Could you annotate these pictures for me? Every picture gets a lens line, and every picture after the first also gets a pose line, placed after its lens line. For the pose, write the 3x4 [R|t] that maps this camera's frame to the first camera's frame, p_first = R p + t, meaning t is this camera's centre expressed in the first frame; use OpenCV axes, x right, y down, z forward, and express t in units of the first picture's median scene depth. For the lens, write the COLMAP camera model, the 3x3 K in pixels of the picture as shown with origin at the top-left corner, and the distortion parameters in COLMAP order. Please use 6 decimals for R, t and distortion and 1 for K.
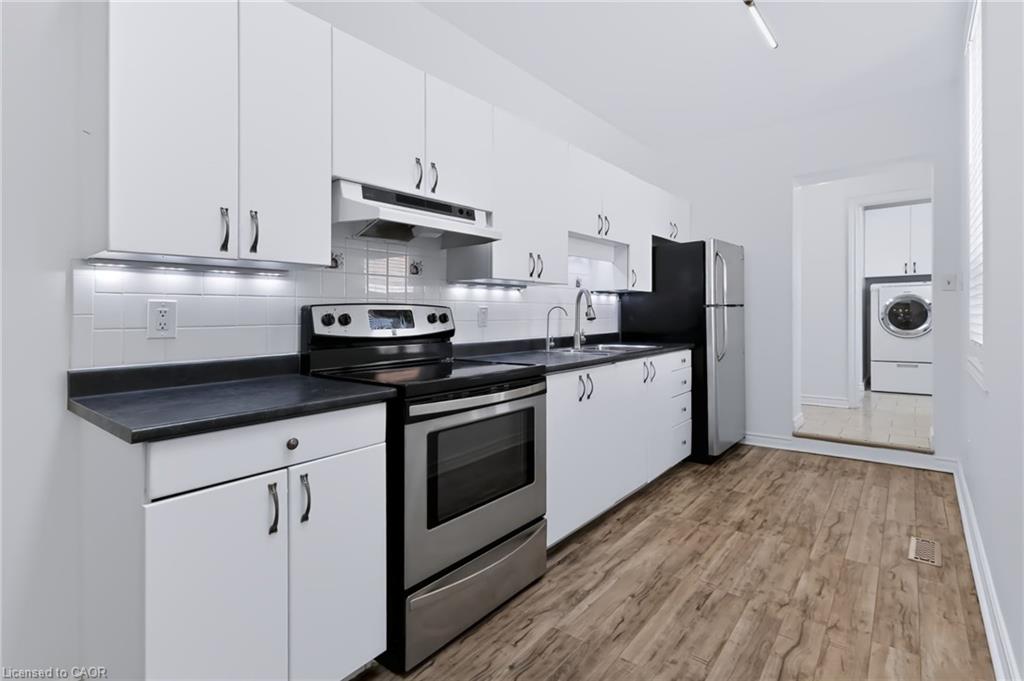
lens RADIAL K [[489.4, 0, 488.4], [0, 489.4, 320.3], [0, 0, 1]] dist [-0.000343, 0.000163]
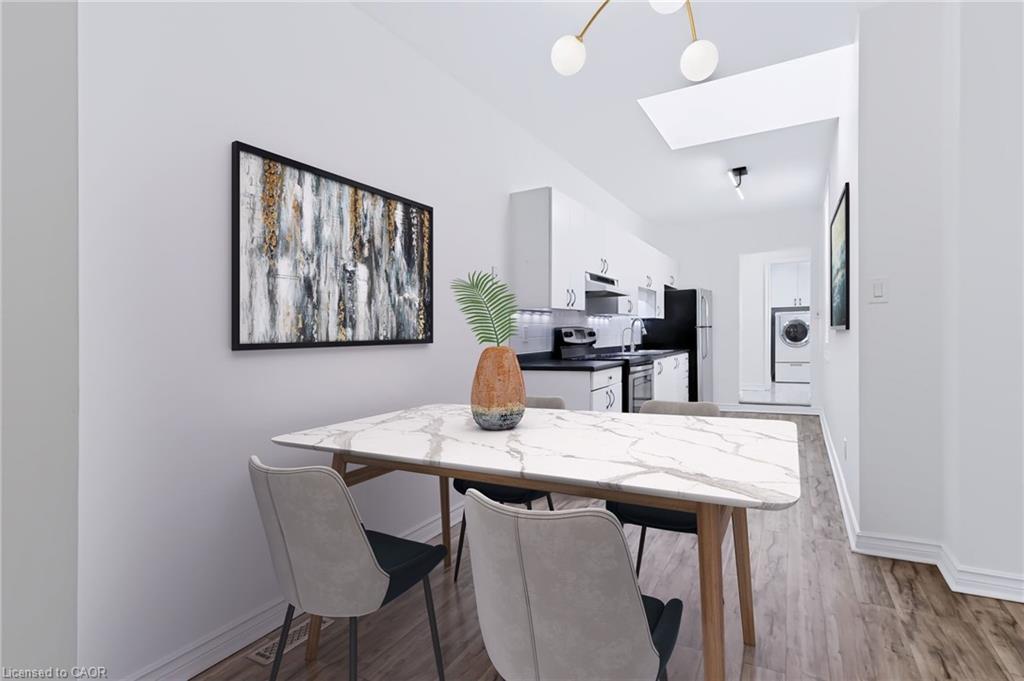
lens RADIAL K [[486.6, 0, 518.2], [0, 486.6, 351.8], [0, 0, 1]] dist [0.002024, 0.000341]
pose [[0.980609, -0.013823, 0.195488, -0.477672], [0.009869, 0.999727, 0.021187, 0.013892], [-0.195728, -0.018847, 0.980477, -0.526736]]
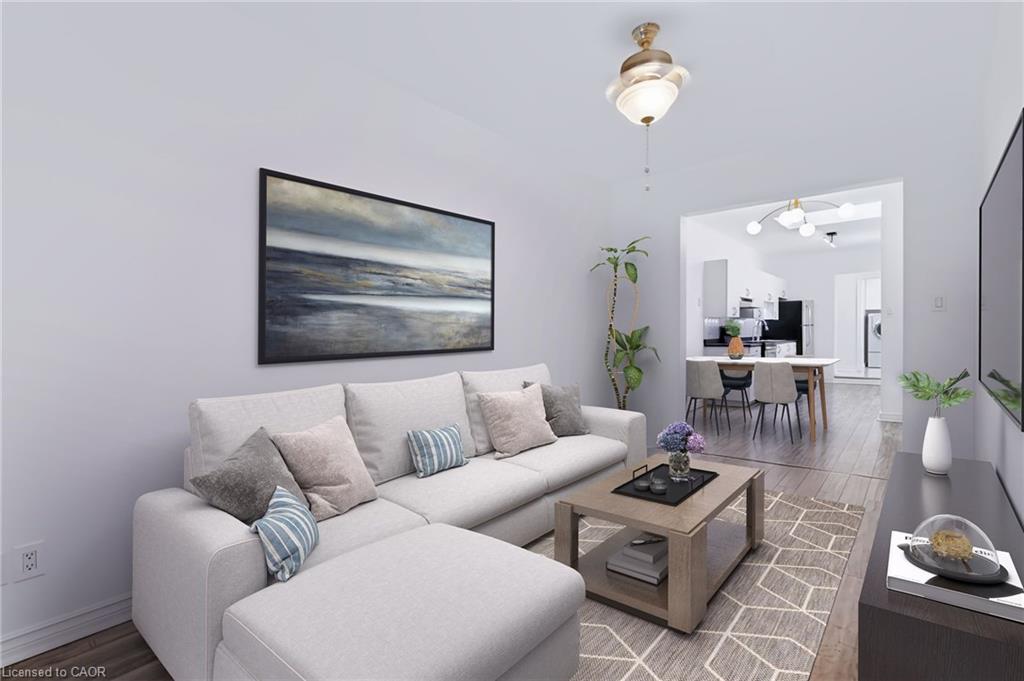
lens RADIAL K [[475.9, 0, 493.2], [0, 475.9, 330.7], [0, 0, 1]] dist [-0.001021, -0.000323]
pose [[0.999806, 0.003854, -0.019310, -1.101096], [-0.003985, 0.999969, -0.006745, 0.021829], [0.019284, 0.006821, 0.999791, -1.500625]]
